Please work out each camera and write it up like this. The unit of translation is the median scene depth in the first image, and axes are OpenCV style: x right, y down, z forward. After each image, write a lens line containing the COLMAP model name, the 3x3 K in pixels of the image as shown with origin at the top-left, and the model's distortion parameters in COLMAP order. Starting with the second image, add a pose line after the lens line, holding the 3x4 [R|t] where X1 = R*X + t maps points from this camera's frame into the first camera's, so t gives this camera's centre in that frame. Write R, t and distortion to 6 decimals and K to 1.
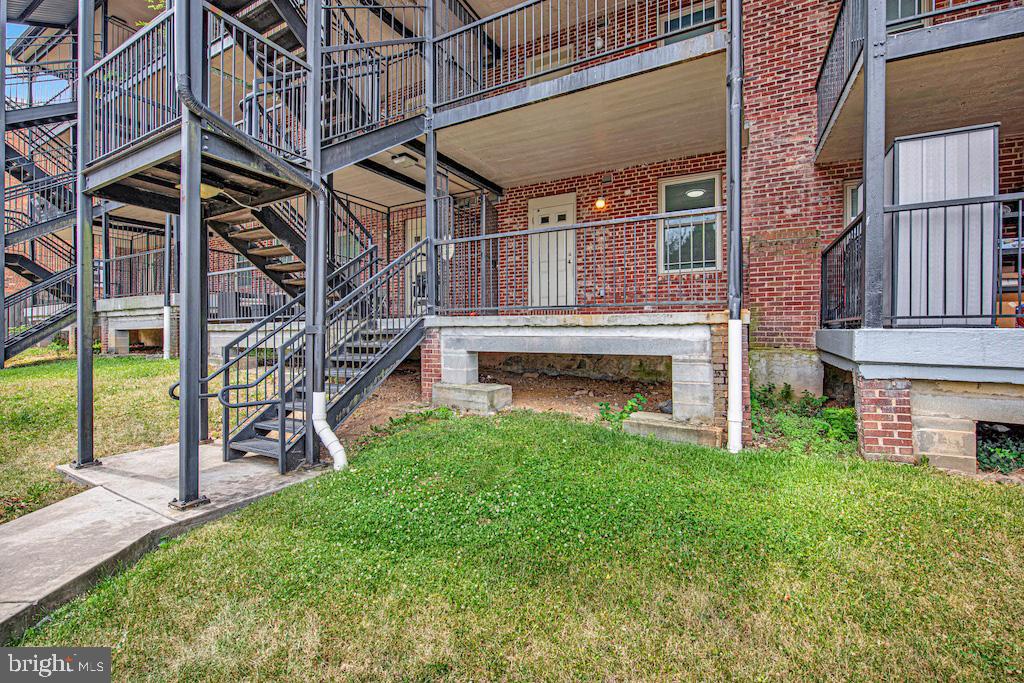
lens RADIAL K [[418.0, 0, 522.5], [0, 418.0, 327.6], [0, 0, 1]] dist [-0.006871, -0.000196]
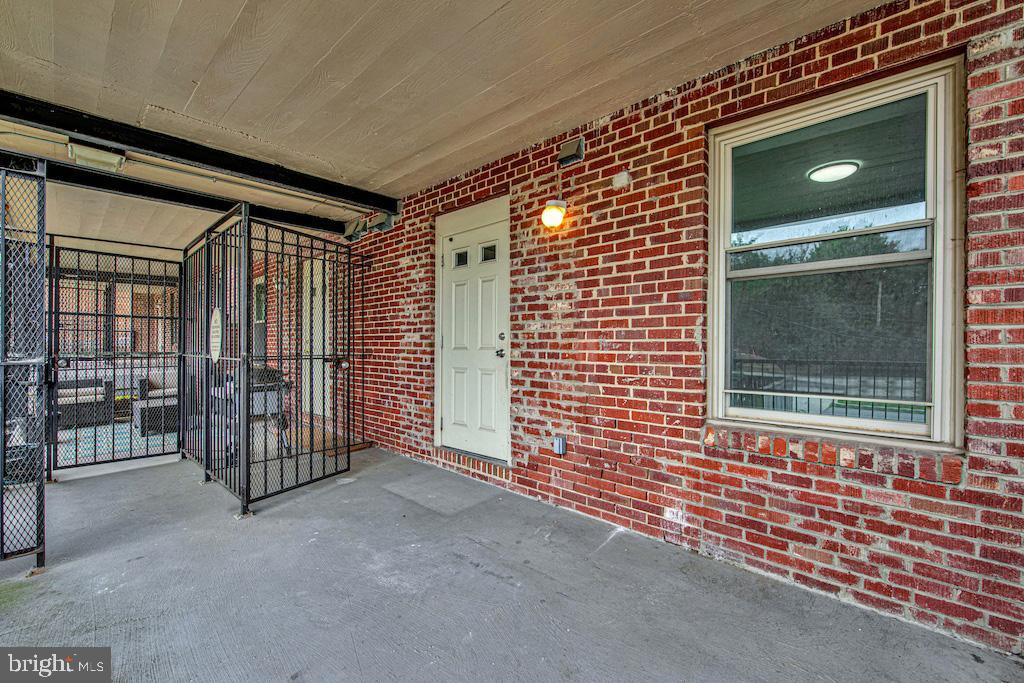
lens RADIAL K [[418.0, 0, 509.0], [0, 418.0, 344.8], [0, 0, 1]] dist [-0.006871, -0.000196]
pose [[0.967755, 0.003369, -0.251872, 0.242481], [-0.002000, 0.999982, 0.005693, -0.177975], [0.251887, -0.005005, 0.967744, 0.606827]]
